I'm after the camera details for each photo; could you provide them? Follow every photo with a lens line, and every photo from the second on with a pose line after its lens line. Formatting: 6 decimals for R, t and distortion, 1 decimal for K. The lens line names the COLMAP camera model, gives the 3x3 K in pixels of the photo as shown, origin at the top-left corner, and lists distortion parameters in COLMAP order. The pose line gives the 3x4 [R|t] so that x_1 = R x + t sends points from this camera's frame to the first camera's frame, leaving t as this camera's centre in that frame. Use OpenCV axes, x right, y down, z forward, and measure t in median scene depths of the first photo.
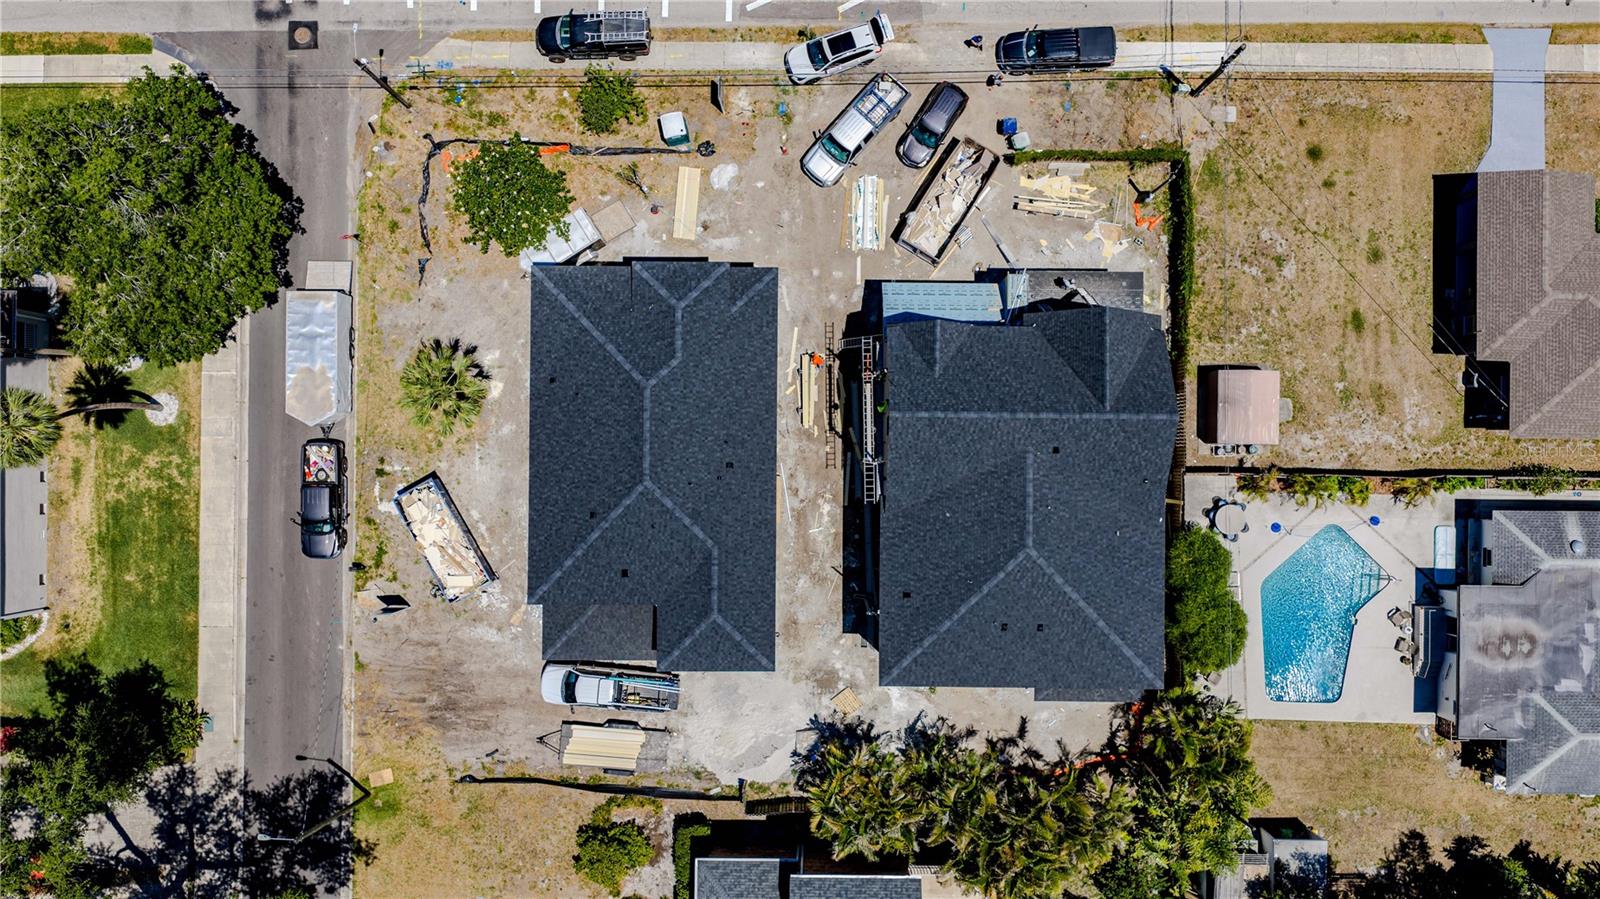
lens RADIAL K [[1326.9, 0, 795.7], [0, 1326.9, 459.1], [0, 0, 1]] dist [0.034684, -0.071854]
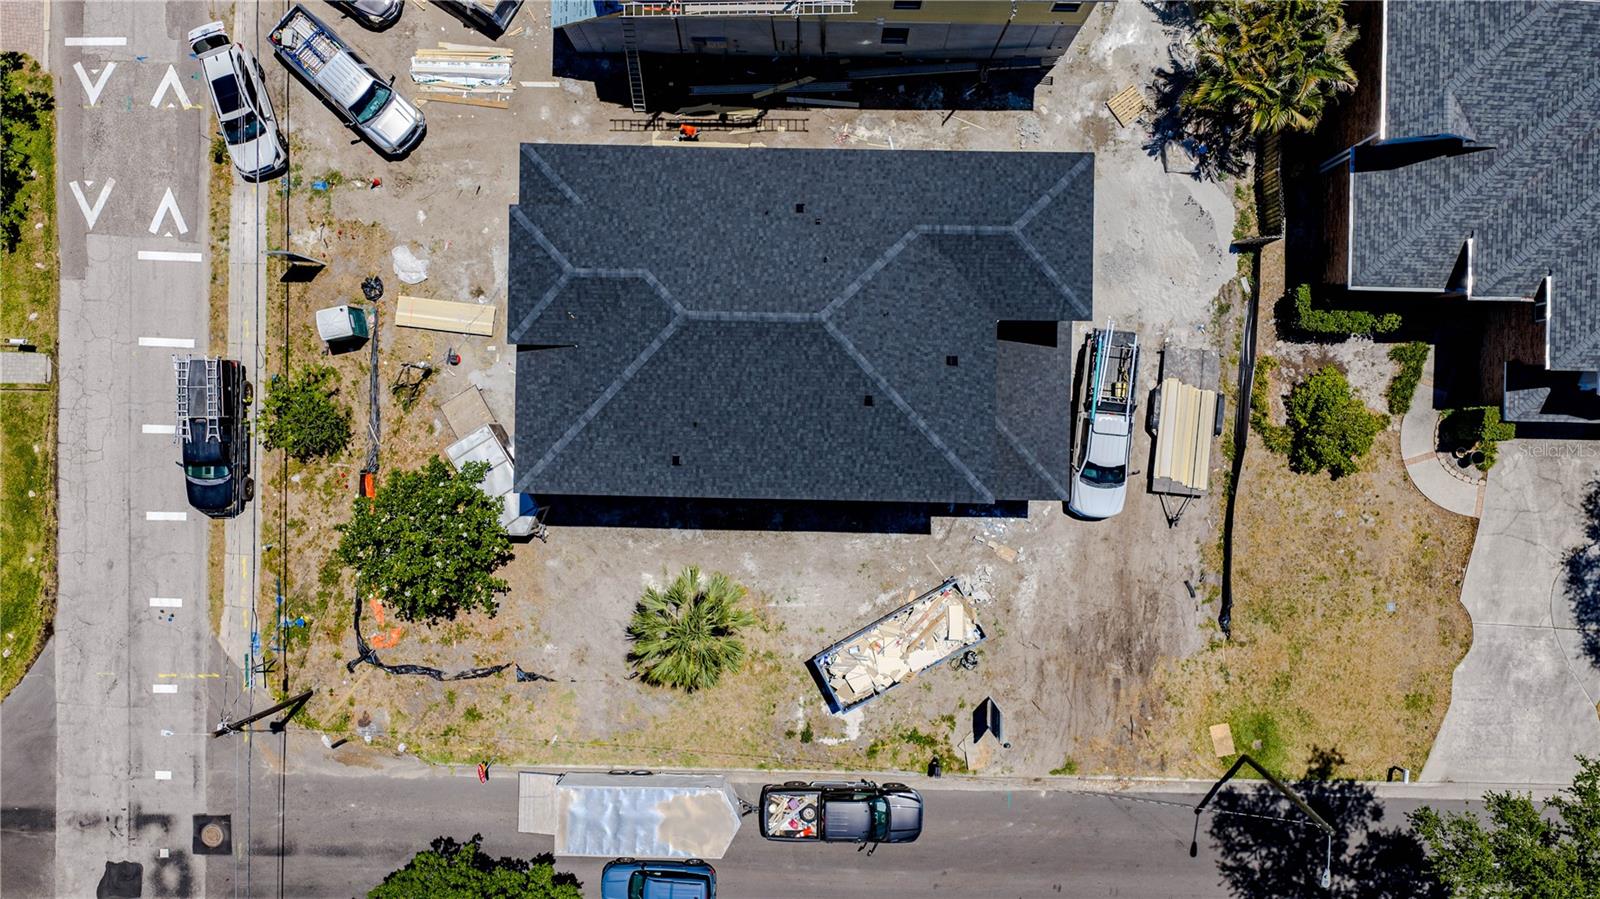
lens RADIAL K [[1326.9, 0, 803.4], [0, 1326.9, 459.2], [0, 0, 1]] dist [0.034684, -0.071854]
pose [[0.012372, -0.999881, 0.009246, -0.167513], [0.999914, 0.012331, -0.004498, 0.010108], [0.004383, 0.009301, 0.999947, 0.266642]]
